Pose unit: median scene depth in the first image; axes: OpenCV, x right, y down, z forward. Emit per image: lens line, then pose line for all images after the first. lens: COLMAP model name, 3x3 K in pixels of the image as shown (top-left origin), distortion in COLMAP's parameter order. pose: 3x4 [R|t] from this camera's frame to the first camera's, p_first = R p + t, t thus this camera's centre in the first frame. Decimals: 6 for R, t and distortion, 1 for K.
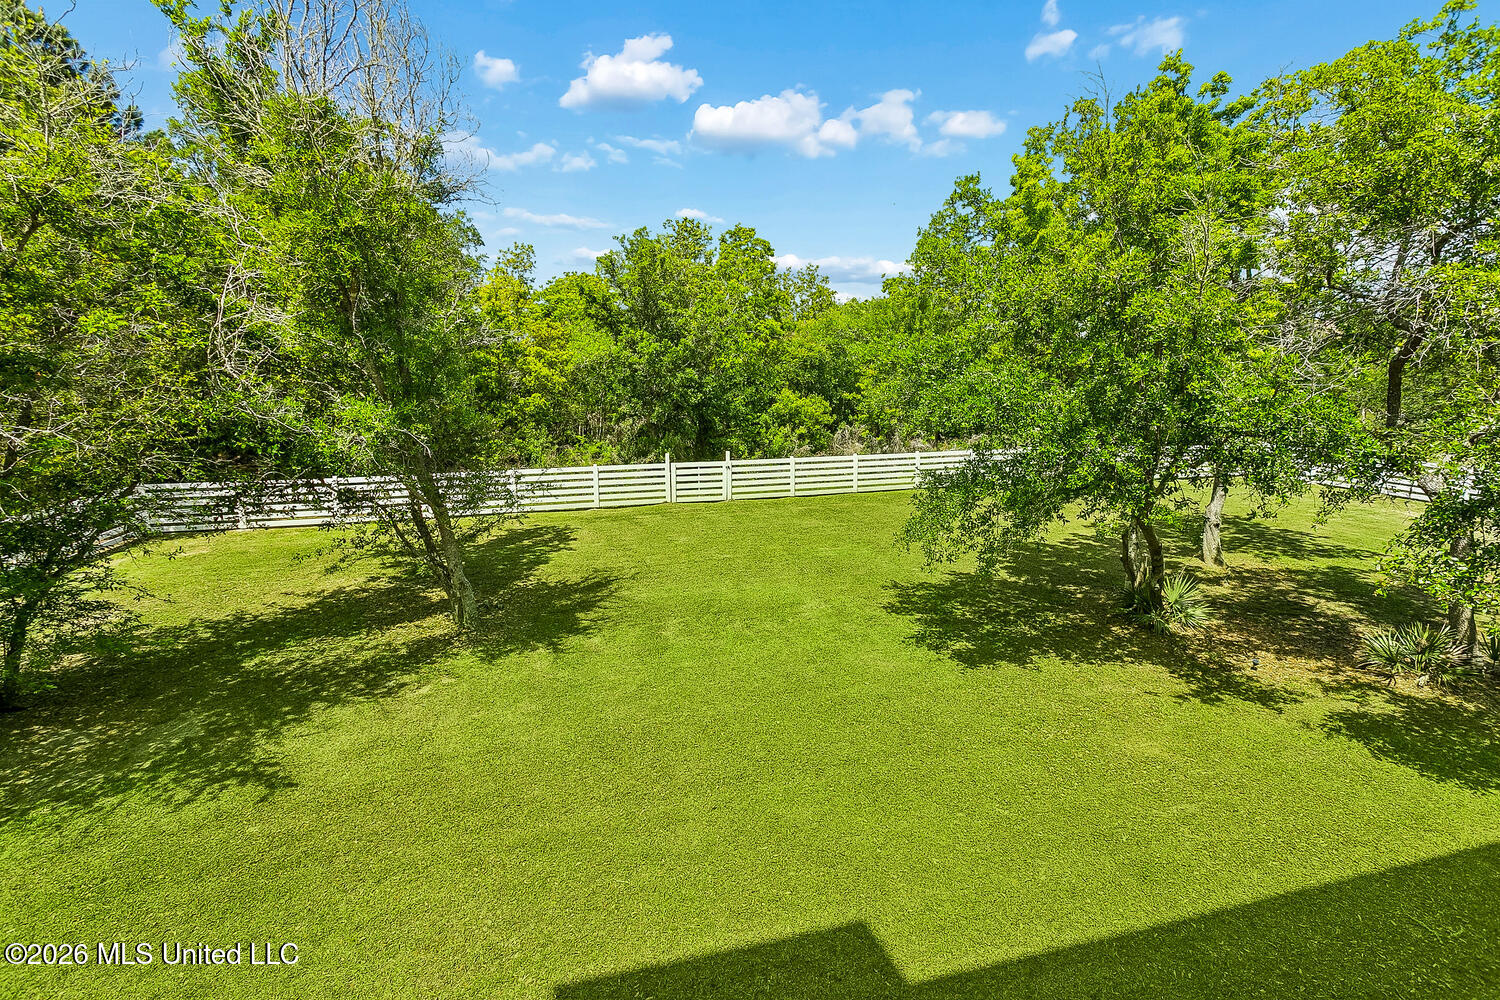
lens RADIAL K [[722.0, 0, 747.2], [0, 722.0, 509.0], [0, 0, 1]] dist [-0.000823, 0.000191]
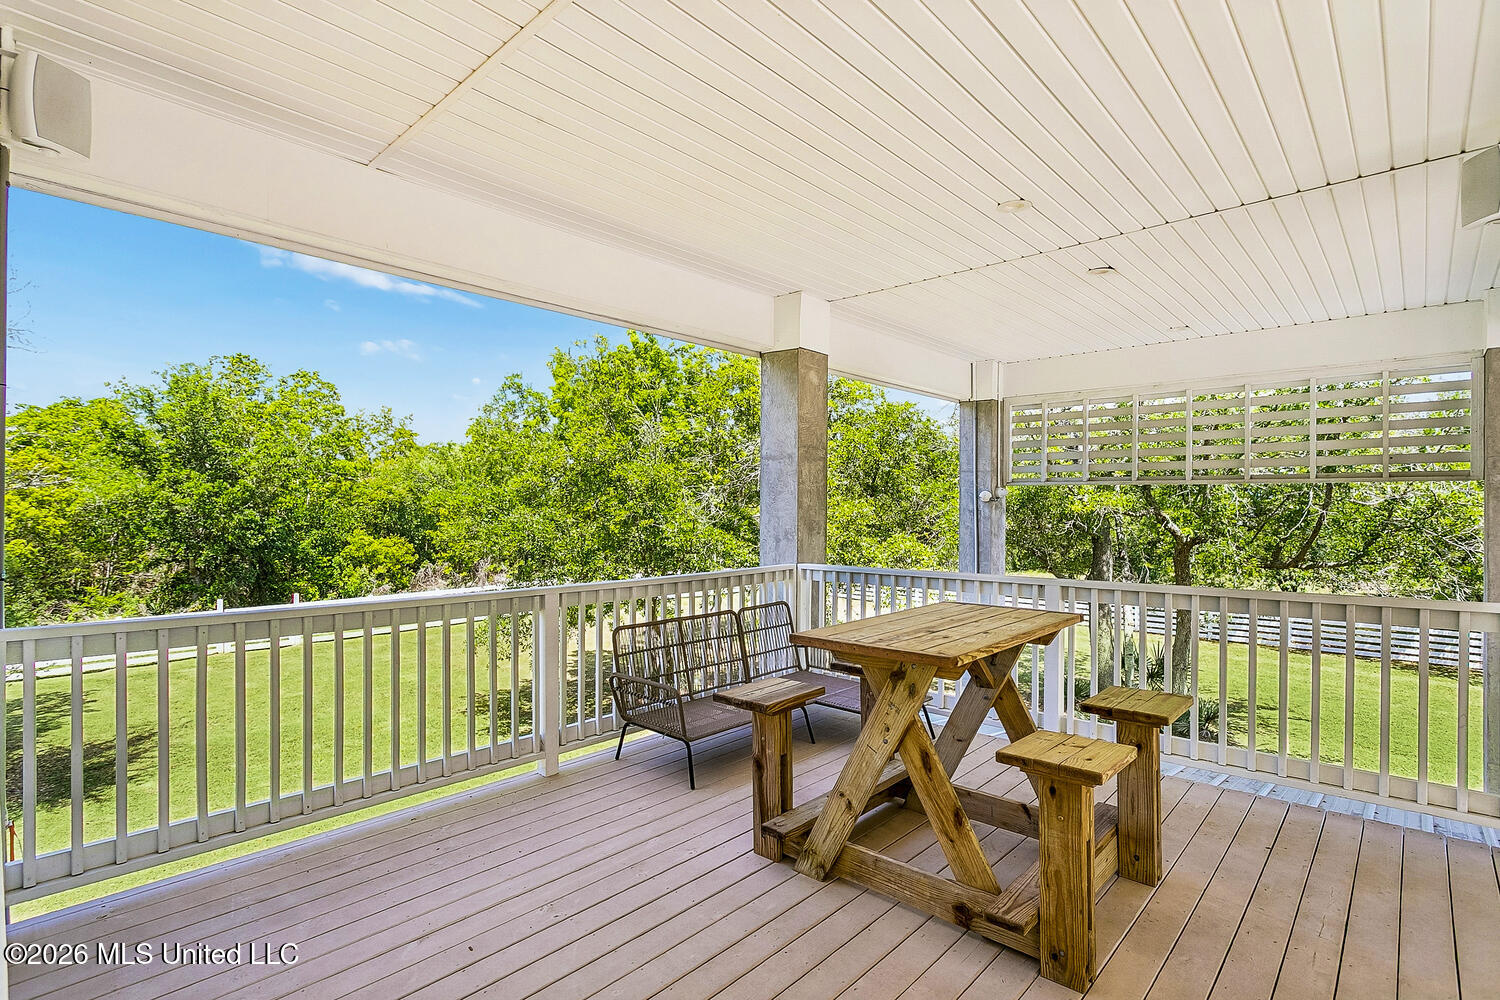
lens RADIAL K [[722.0, 0, 747.2], [0, 722.0, 509.0], [0, 0, 1]] dist [-0.000823, 0.000191]
pose [[0.854589, 0.000235, 0.519304, -0.011655], [0.099004, 0.981585, -0.163369, 0.024911], [-0.509780, 0.191027, 0.838829, -0.133043]]
